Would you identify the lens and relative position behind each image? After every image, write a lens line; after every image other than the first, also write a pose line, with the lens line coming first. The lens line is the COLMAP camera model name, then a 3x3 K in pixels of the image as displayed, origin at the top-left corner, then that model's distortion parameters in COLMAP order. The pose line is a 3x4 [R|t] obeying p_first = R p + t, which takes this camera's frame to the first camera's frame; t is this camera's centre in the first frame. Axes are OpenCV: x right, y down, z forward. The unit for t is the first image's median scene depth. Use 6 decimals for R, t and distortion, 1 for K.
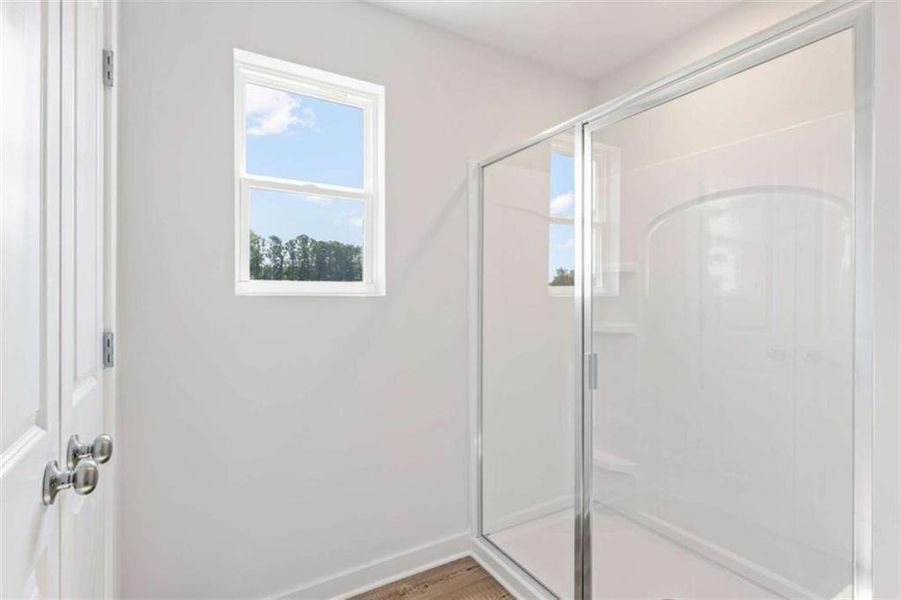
lens RADIAL K [[439.6, 0, 447.6], [0, 439.6, 297.5], [0, 0, 1]] dist [0.000587, -0.000326]
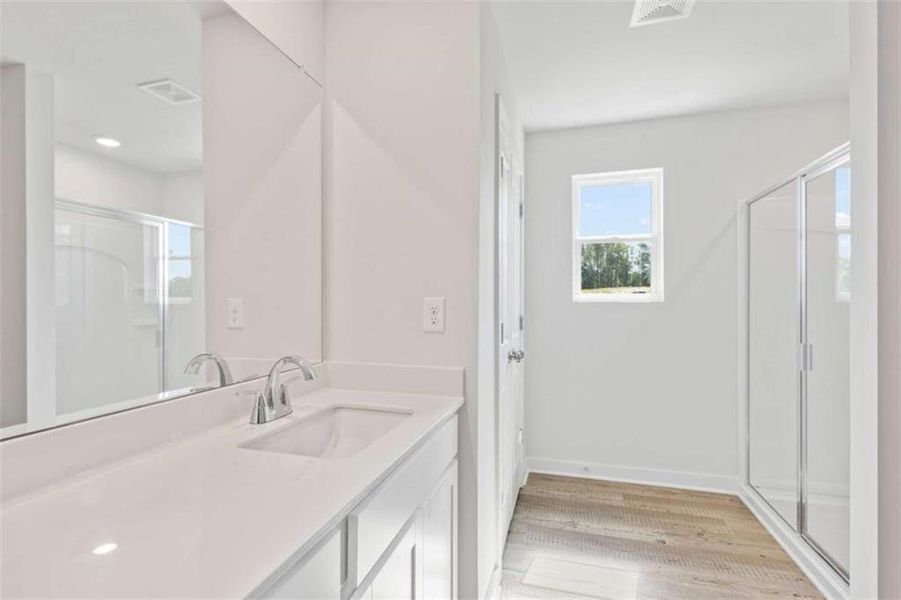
lens RADIAL K [[439.6, 0, 447.8], [0, 439.6, 301.6], [0, 0, 1]] dist [0.000587, -0.000326]
pose [[0.693973, -0.001615, -0.720000, 0.405683], [-0.001332, 0.999993, -0.003527, 0.001180], [0.720000, 0.003406, 0.693966, -0.569318]]
